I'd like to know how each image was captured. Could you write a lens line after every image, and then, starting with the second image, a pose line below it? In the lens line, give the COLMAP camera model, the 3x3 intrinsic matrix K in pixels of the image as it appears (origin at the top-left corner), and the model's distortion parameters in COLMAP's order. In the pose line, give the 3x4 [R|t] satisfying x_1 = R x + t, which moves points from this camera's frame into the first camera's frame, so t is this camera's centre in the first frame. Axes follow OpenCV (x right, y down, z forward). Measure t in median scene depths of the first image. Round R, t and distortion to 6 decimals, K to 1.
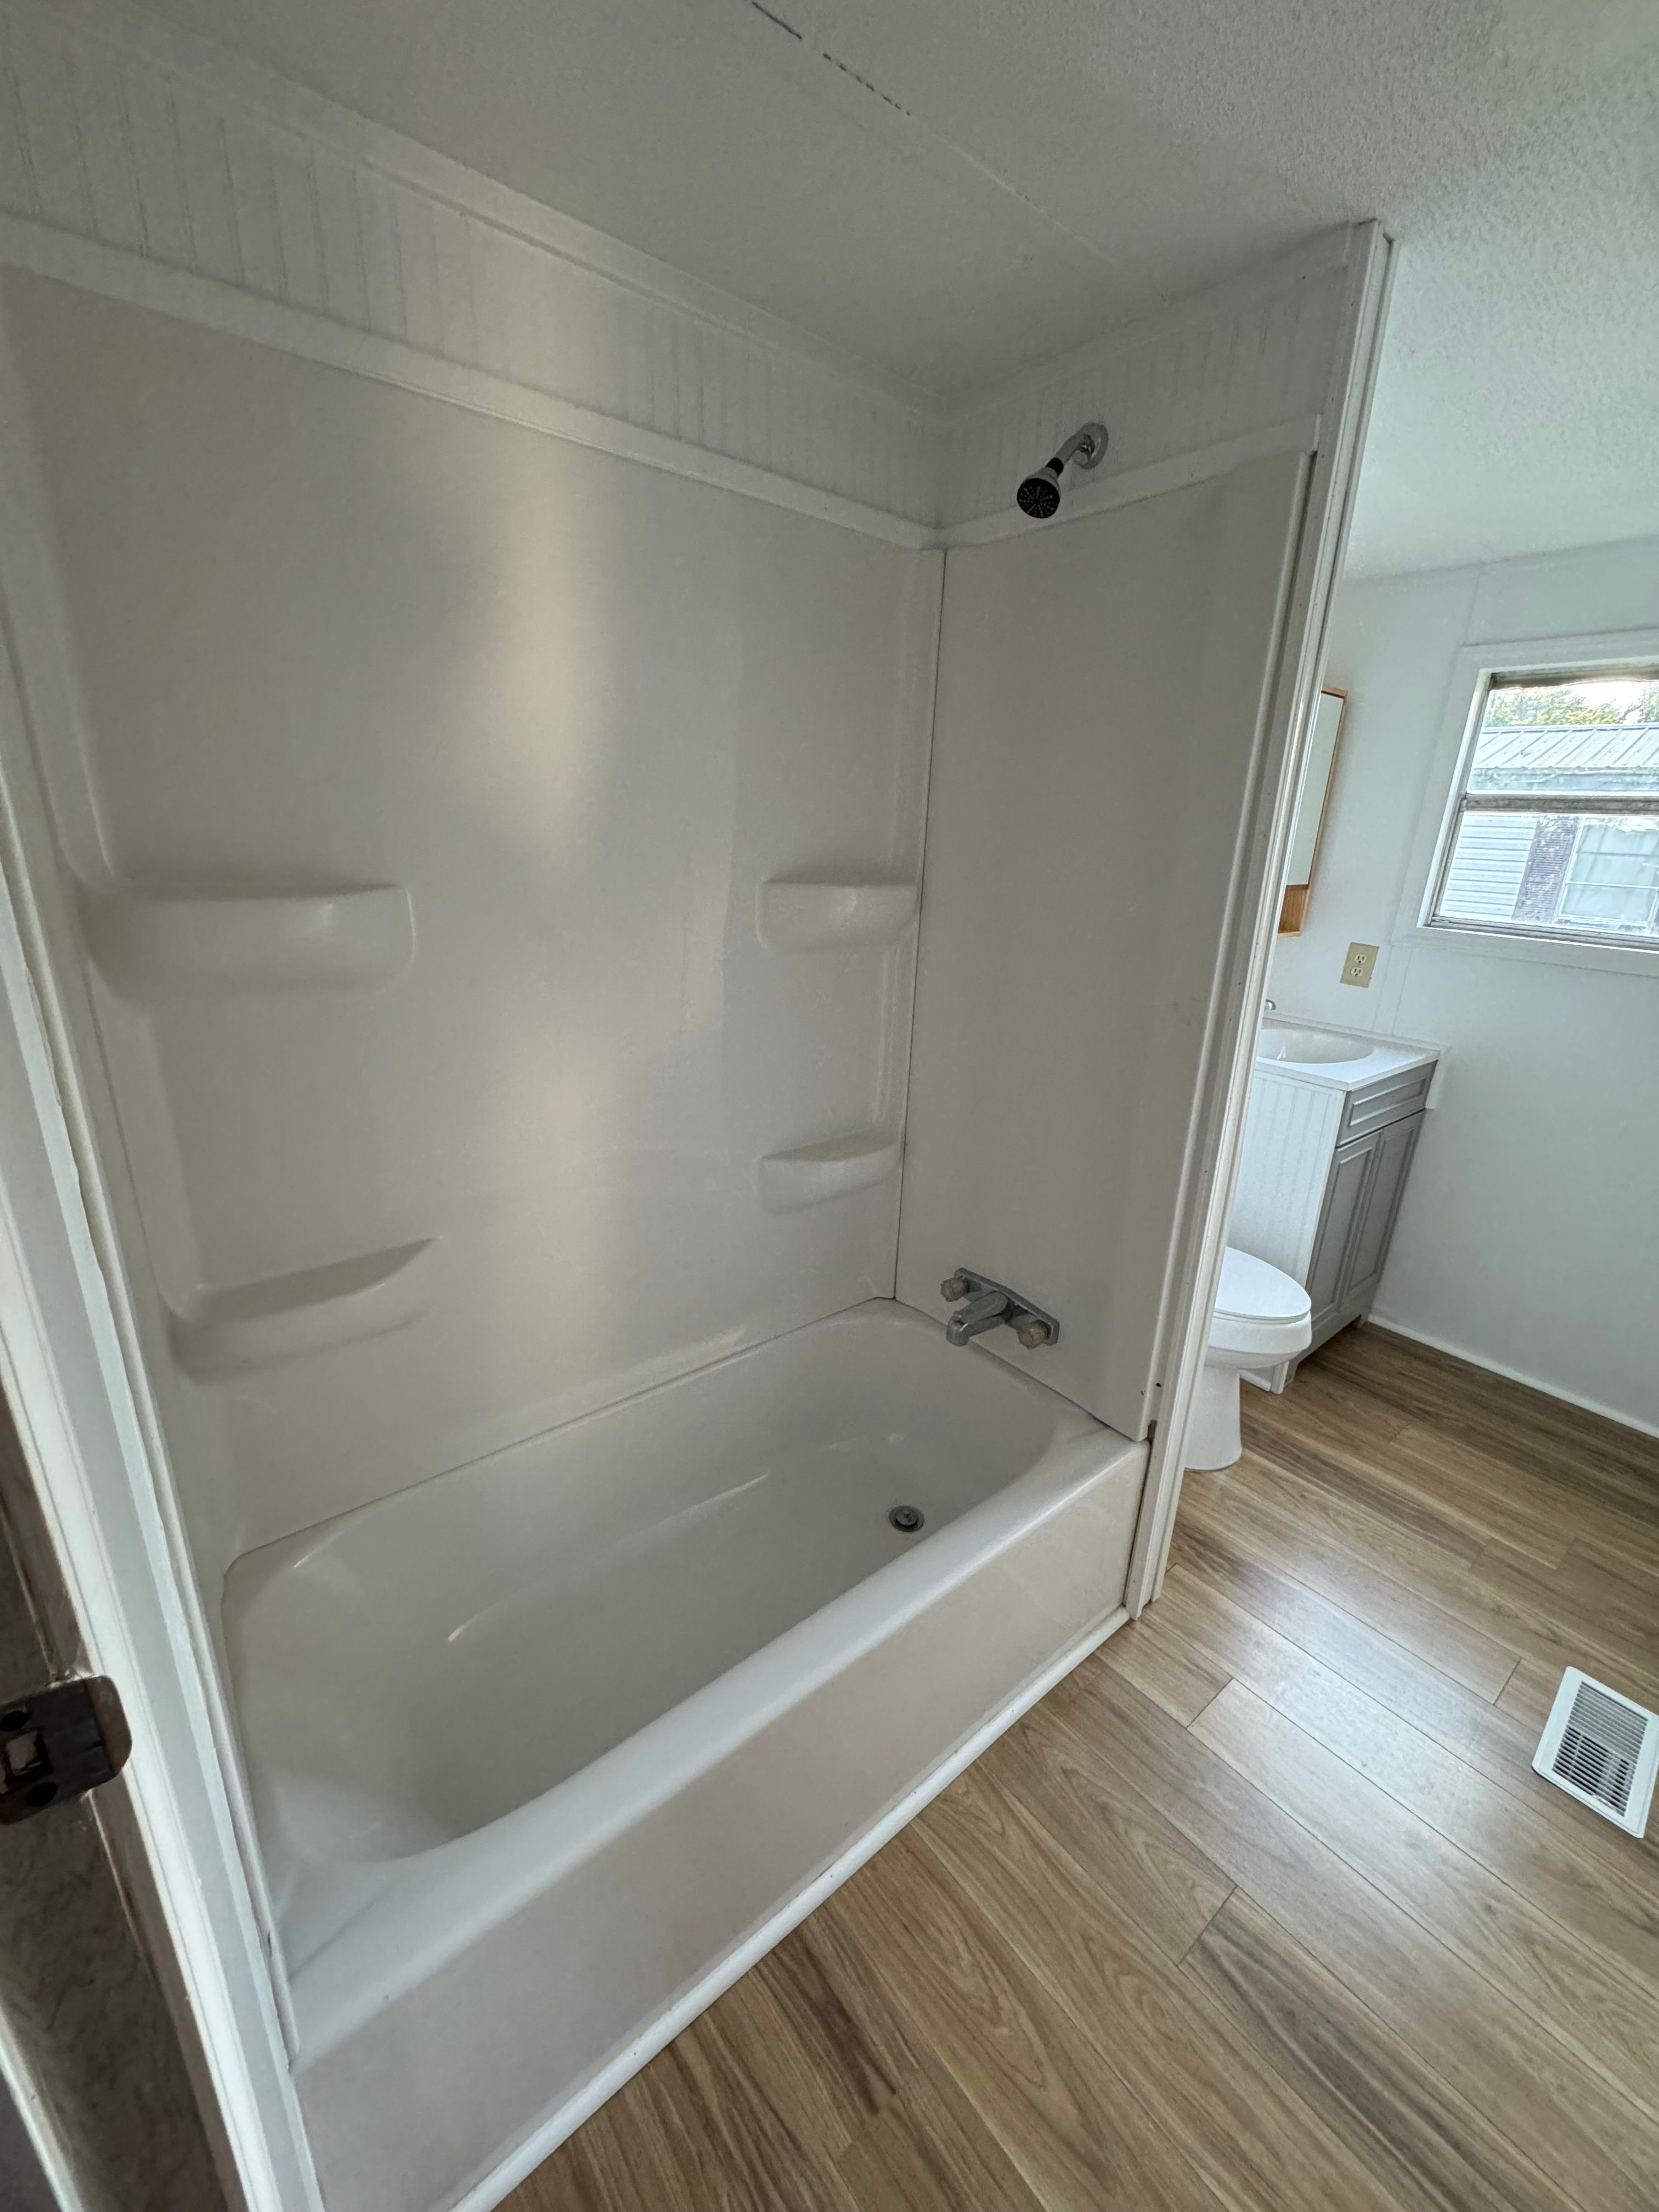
lens RADIAL K [[880.4, 0, 822.7], [0, 880.4, 1109.5], [0, 0, 1]] dist [-0.008602, 0.000373]
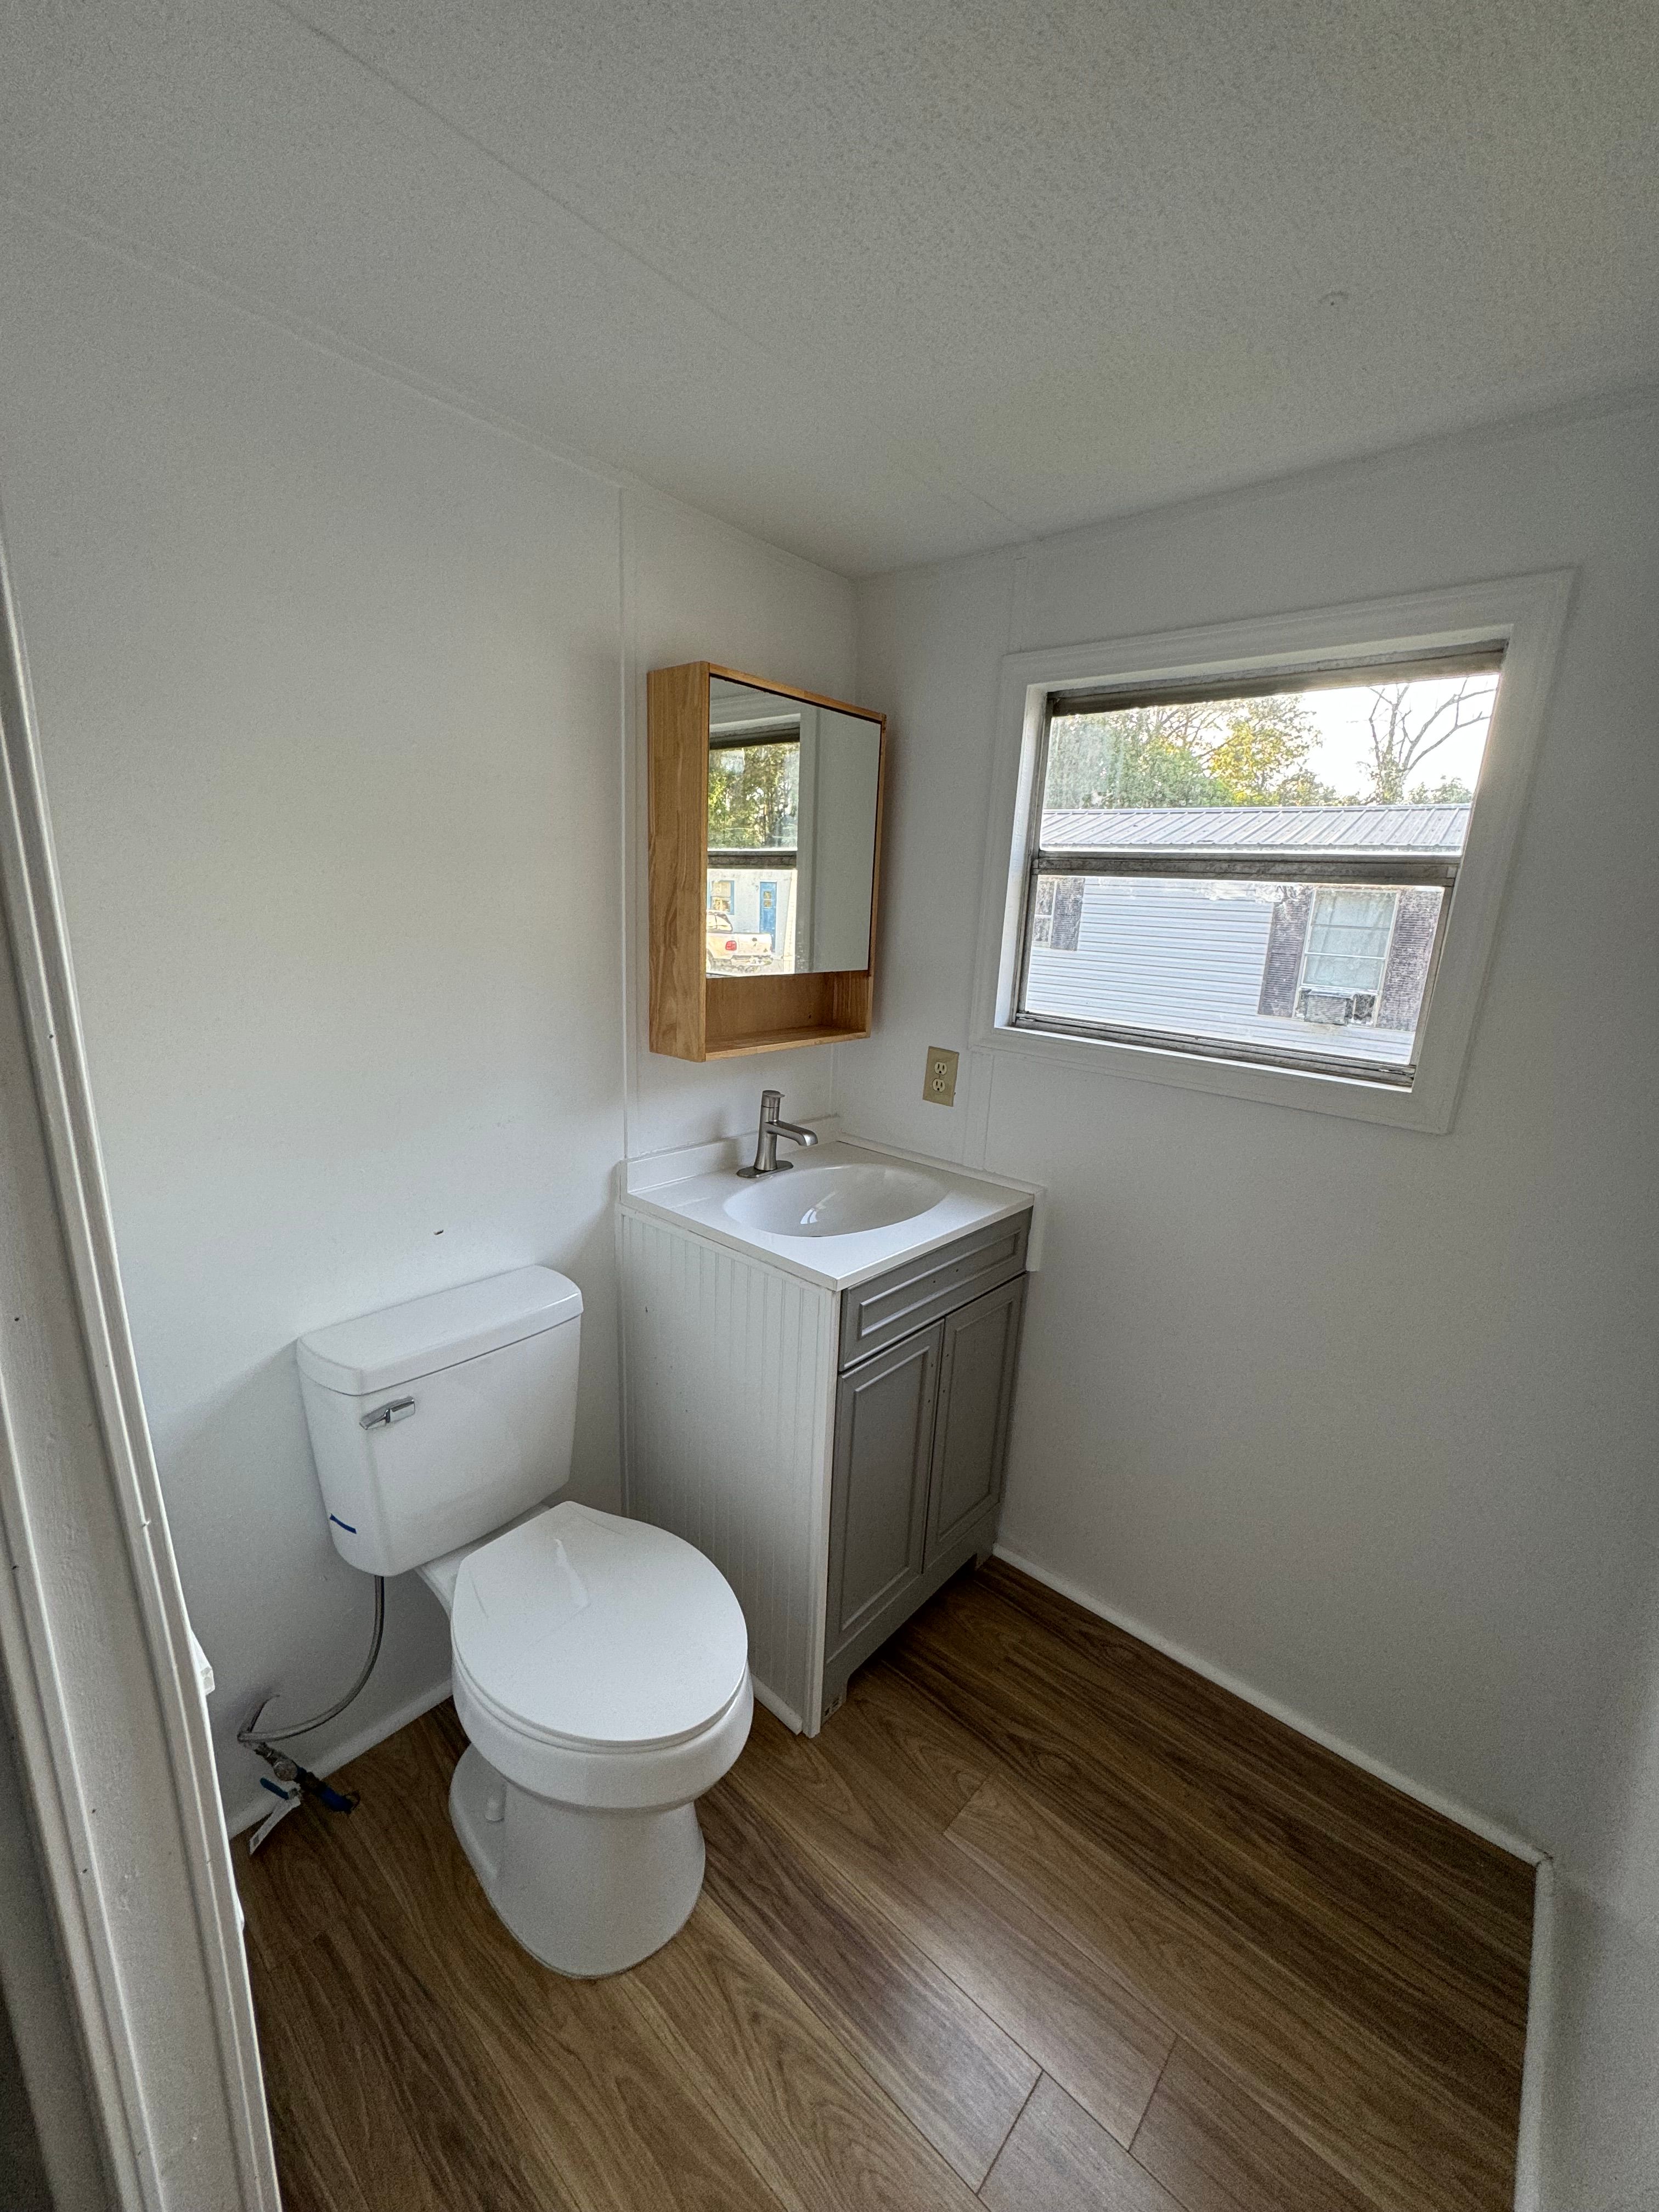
lens RADIAL K [[880.4, 0, 834.0], [0, 880.4, 1104.6], [0, 0, 1]] dist [-0.008602, 0.000373]
pose [[0.984855, -0.028964, 0.170943, 0.434909], [0.042357, 0.996267, -0.075225, -0.097503], [-0.168126, 0.081327, 0.982405, 0.313481]]
